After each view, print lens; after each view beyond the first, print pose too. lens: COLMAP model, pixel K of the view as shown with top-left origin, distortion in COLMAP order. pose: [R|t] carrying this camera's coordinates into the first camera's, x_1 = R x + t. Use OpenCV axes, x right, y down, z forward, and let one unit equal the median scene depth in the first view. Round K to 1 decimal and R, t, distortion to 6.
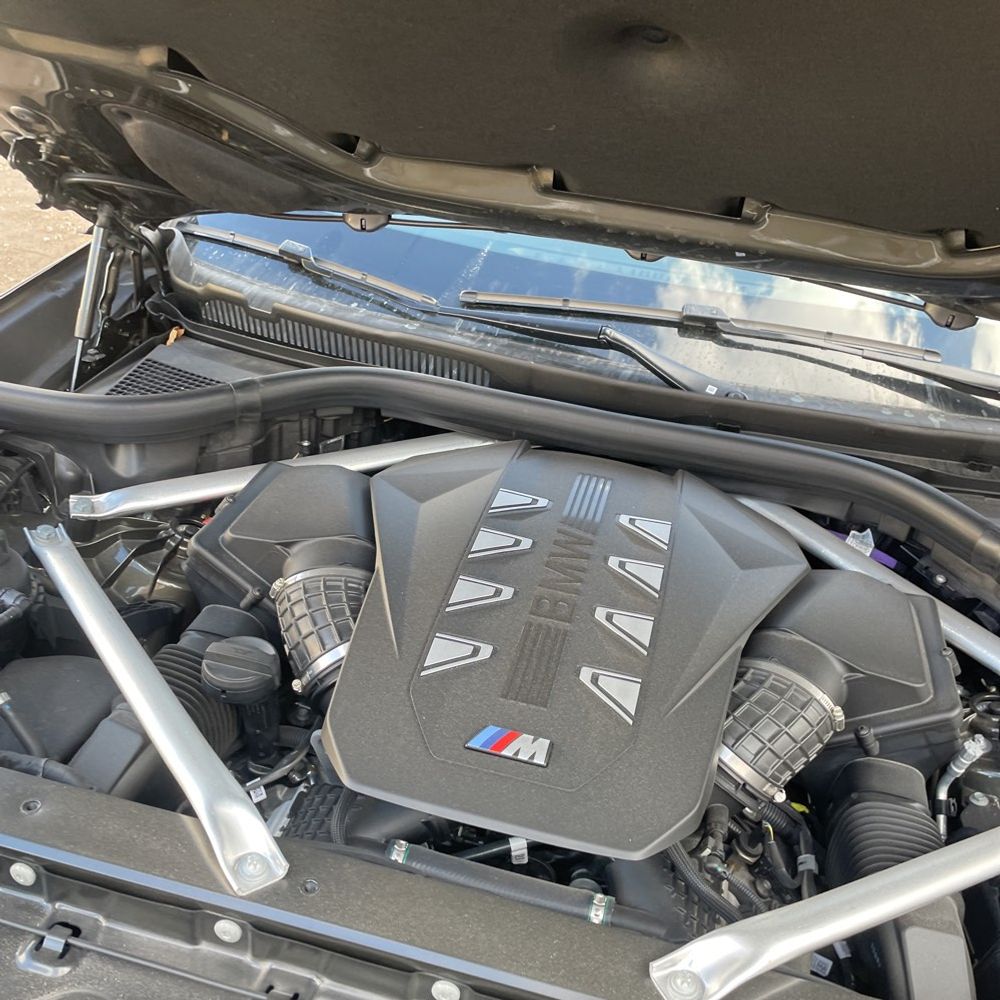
lens RADIAL K [[984.0, 0, 504.3], [0, 984.0, 513.4], [0, 0, 1]] dist [0.133710, -0.208406]
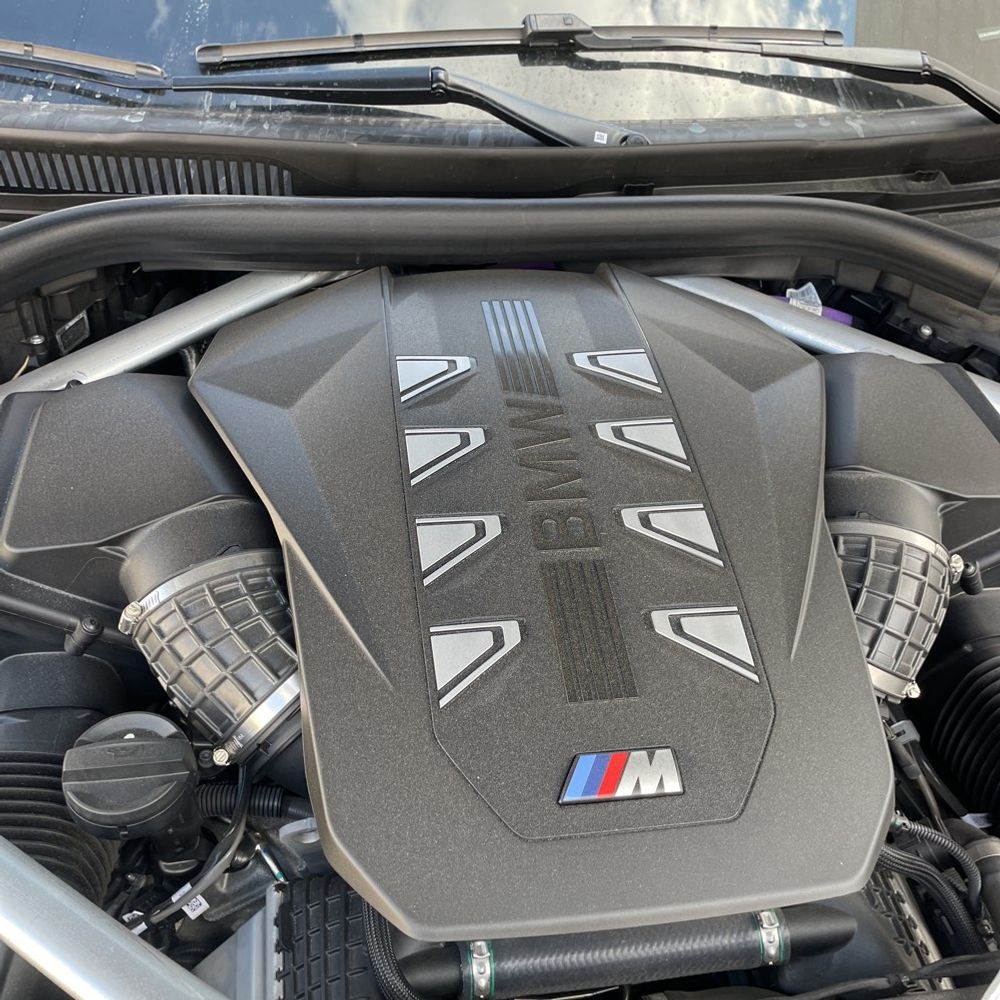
lens RADIAL K [[998.6, 0, 486.6], [0, 998.6, 511.7], [0, 0, 1]] dist [0.090067, -0.111080]
pose [[0.930219, -0.277105, 0.240634, -0.124052], [0.210763, 0.940122, 0.267861, -0.084805], [-0.300451, -0.198452, 0.932923, 0.290034]]
